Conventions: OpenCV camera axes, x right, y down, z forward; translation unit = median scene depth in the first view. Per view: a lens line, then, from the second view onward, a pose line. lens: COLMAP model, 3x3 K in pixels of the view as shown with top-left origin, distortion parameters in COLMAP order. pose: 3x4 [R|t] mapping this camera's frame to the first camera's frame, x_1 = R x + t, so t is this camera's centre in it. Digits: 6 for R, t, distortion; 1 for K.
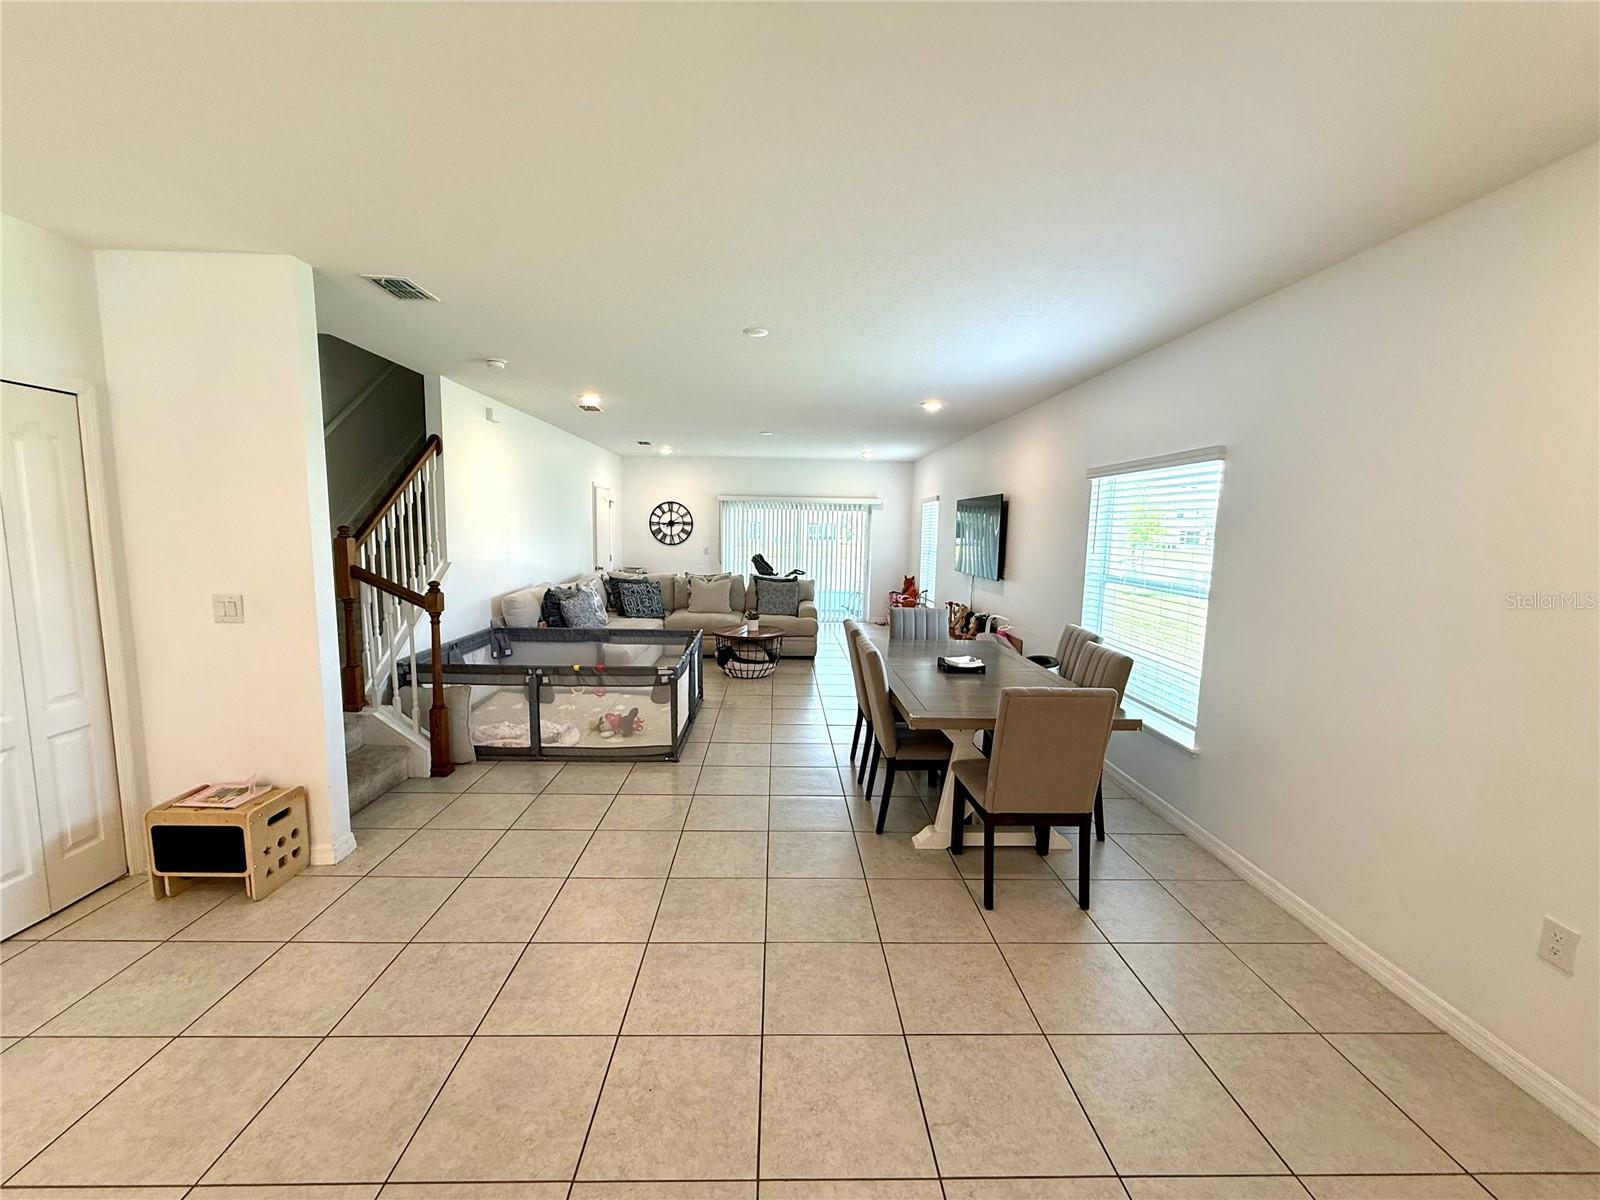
lens RADIAL K [[637.4, 0, 796.4], [0, 637.4, 602.4], [0, 0, 1]] dist [-0.000646, -0.000039]
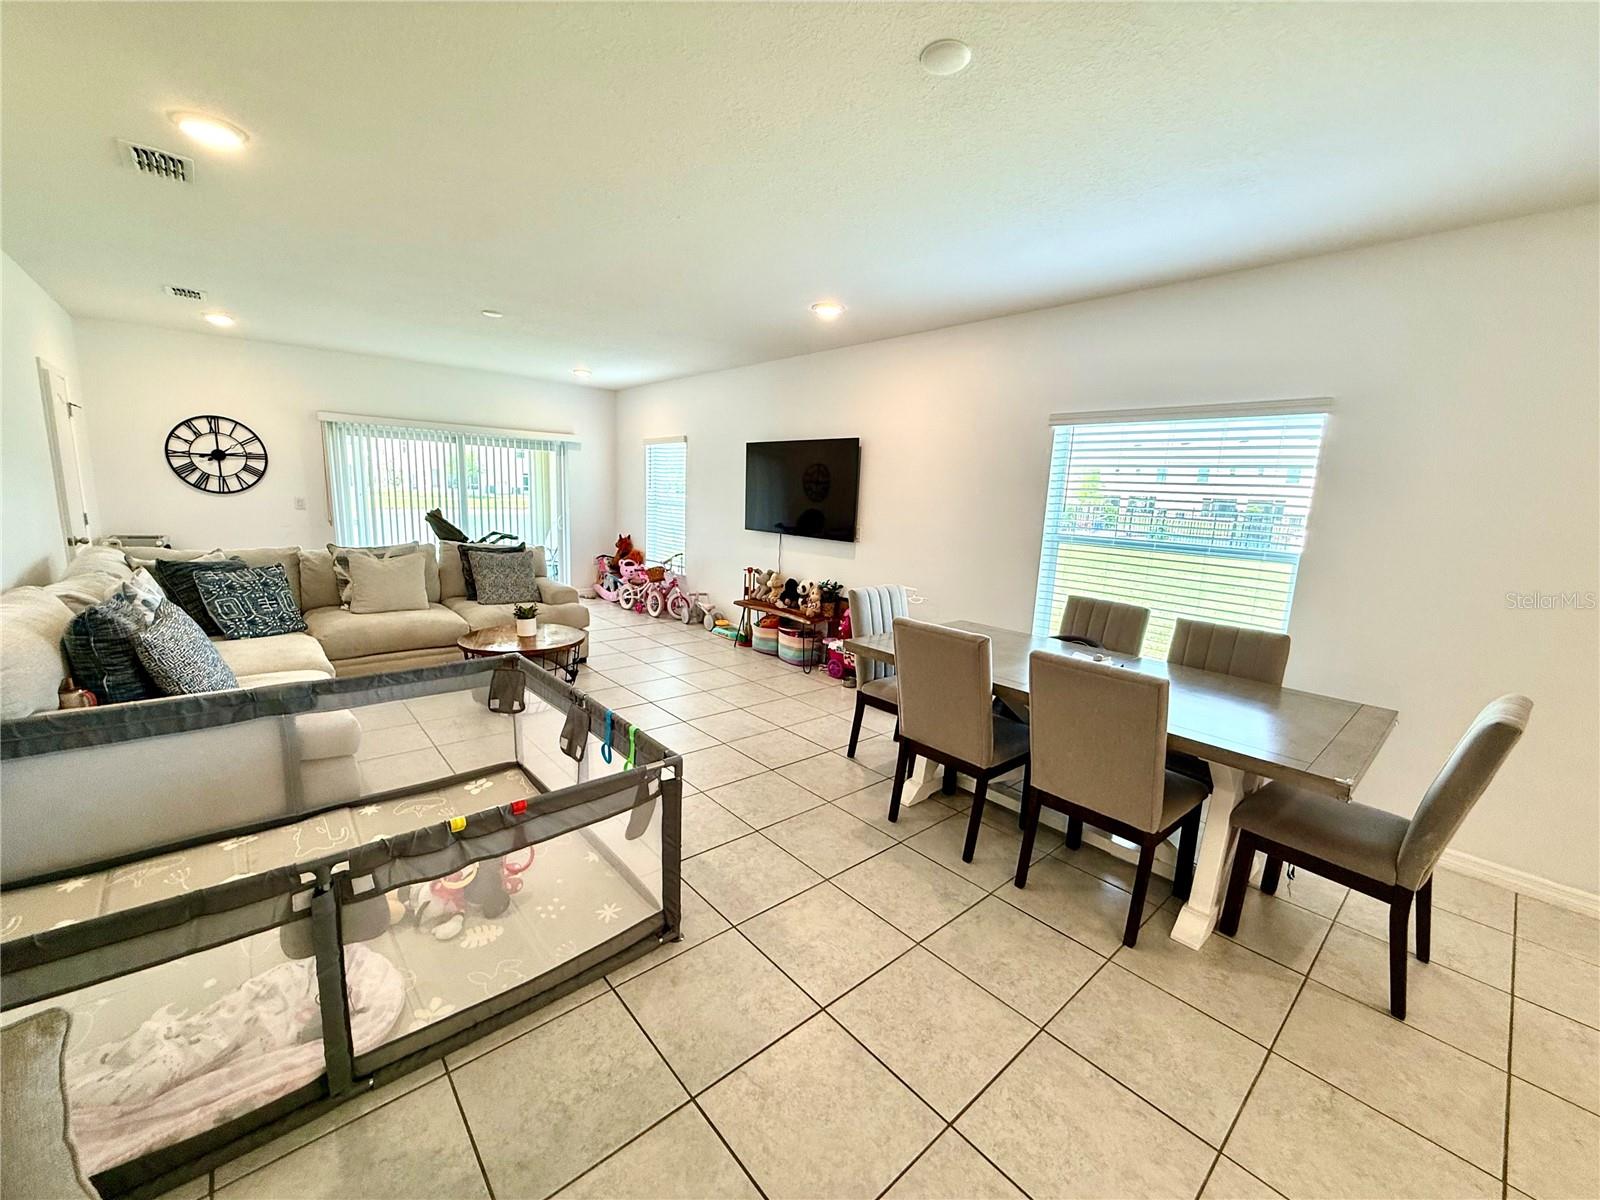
lens RADIAL K [[637.4, 0, 796.4], [0, 637.4, 602.3], [0, 0, 1]] dist [-0.000646, -0.000039]
pose [[0.773568, -0.097232, 0.626210, -0.314721], [0.047706, 0.994290, 0.095452, -0.044224], [-0.631915, -0.043965, 0.773790, 0.437714]]
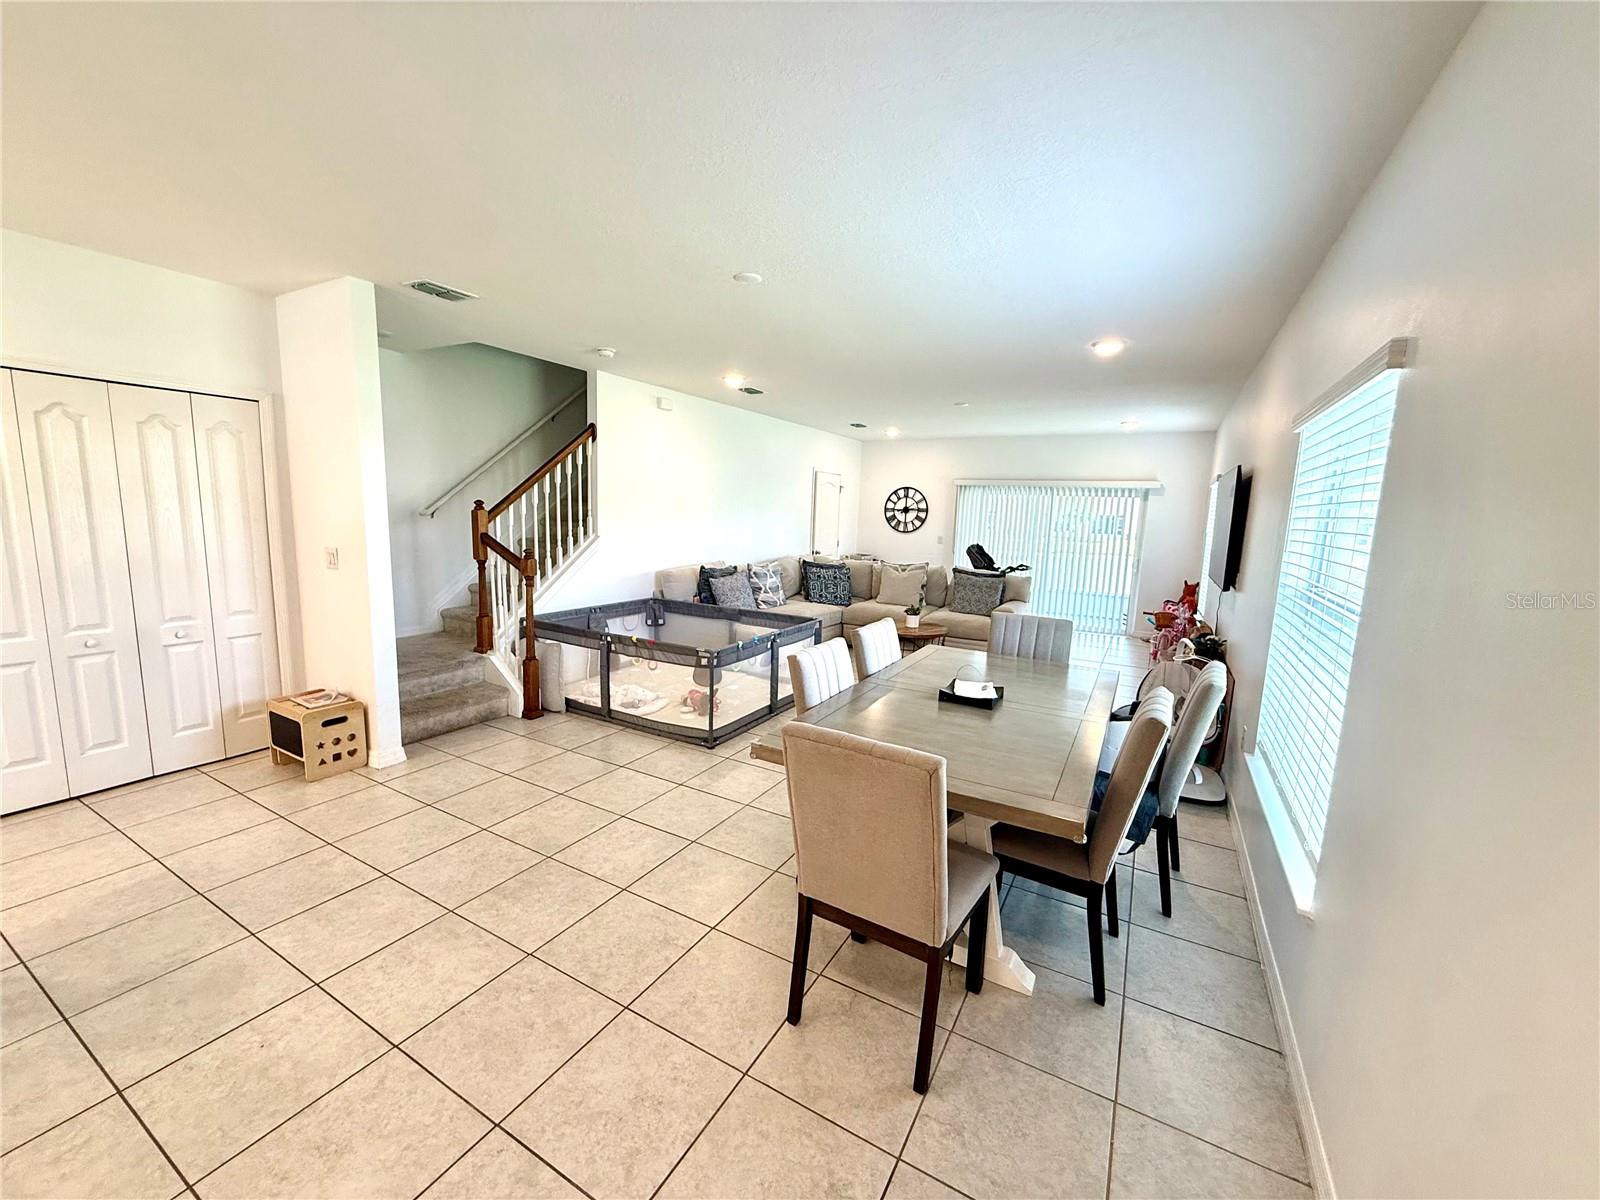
lens RADIAL K [[637.4, 0, 795.8], [0, 637.4, 603.6], [0, 0, 1]] dist [-0.000646, -0.000039]
pose [[0.855470, 0.085610, -0.510728, 0.306632], [-0.078670, 0.996278, 0.035228, -0.009217], [0.511842, 0.010043, 0.859021, 0.183983]]
